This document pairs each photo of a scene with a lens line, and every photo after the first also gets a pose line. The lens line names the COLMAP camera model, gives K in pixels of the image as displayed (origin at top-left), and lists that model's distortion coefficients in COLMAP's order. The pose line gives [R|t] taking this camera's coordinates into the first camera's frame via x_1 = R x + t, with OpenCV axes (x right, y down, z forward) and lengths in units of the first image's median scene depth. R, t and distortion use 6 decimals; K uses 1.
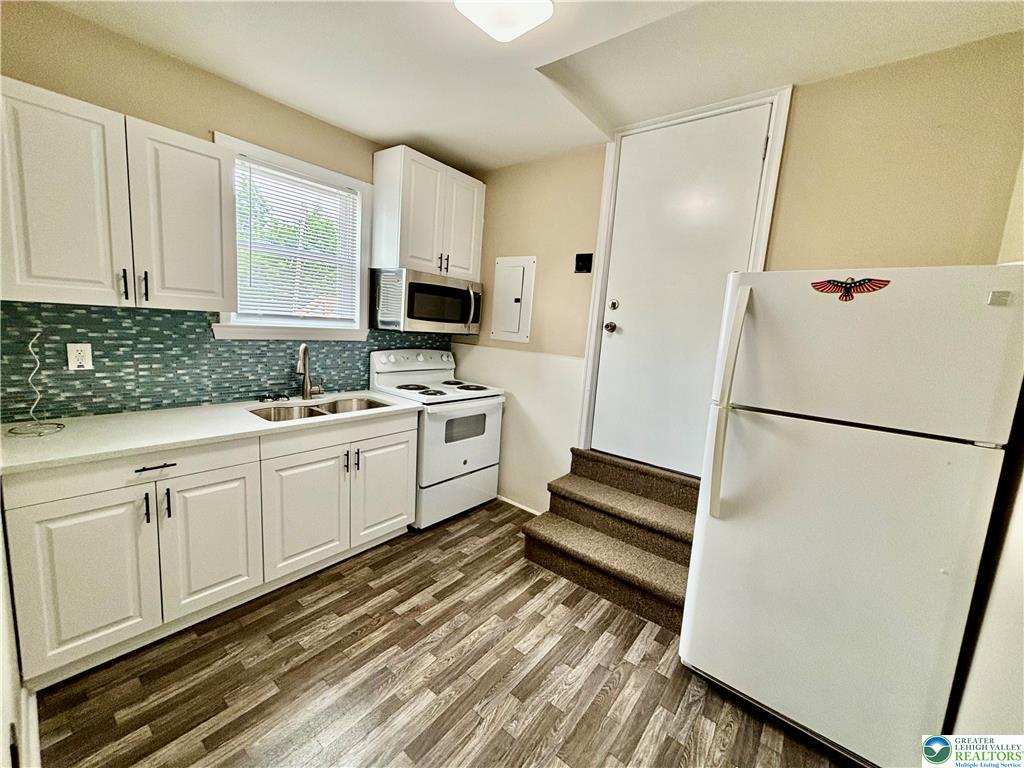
lens RADIAL K [[408.1, 0, 513.2], [0, 408.1, 380.2], [0, 0, 1]] dist [0.001016, -0.000583]
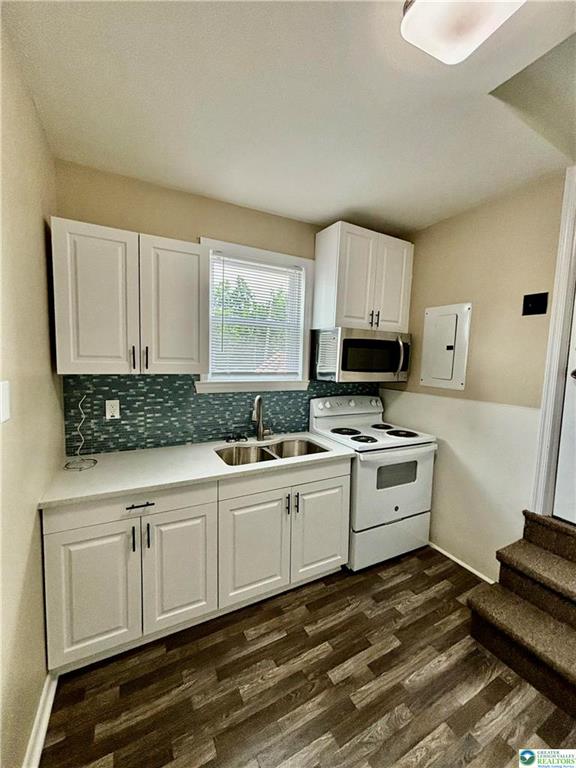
lens RADIAL K [[306.1, 0, 288.0], [0, 306.1, 384.0], [0, 0, 1]] dist [0.001016, -0.000583]
pose [[0.914592, -0.011089, -0.404226, -0.064699], [-0.019749, 0.997206, -0.072040, -0.059333], [0.403895, 0.073870, 0.911818, 0.205918]]
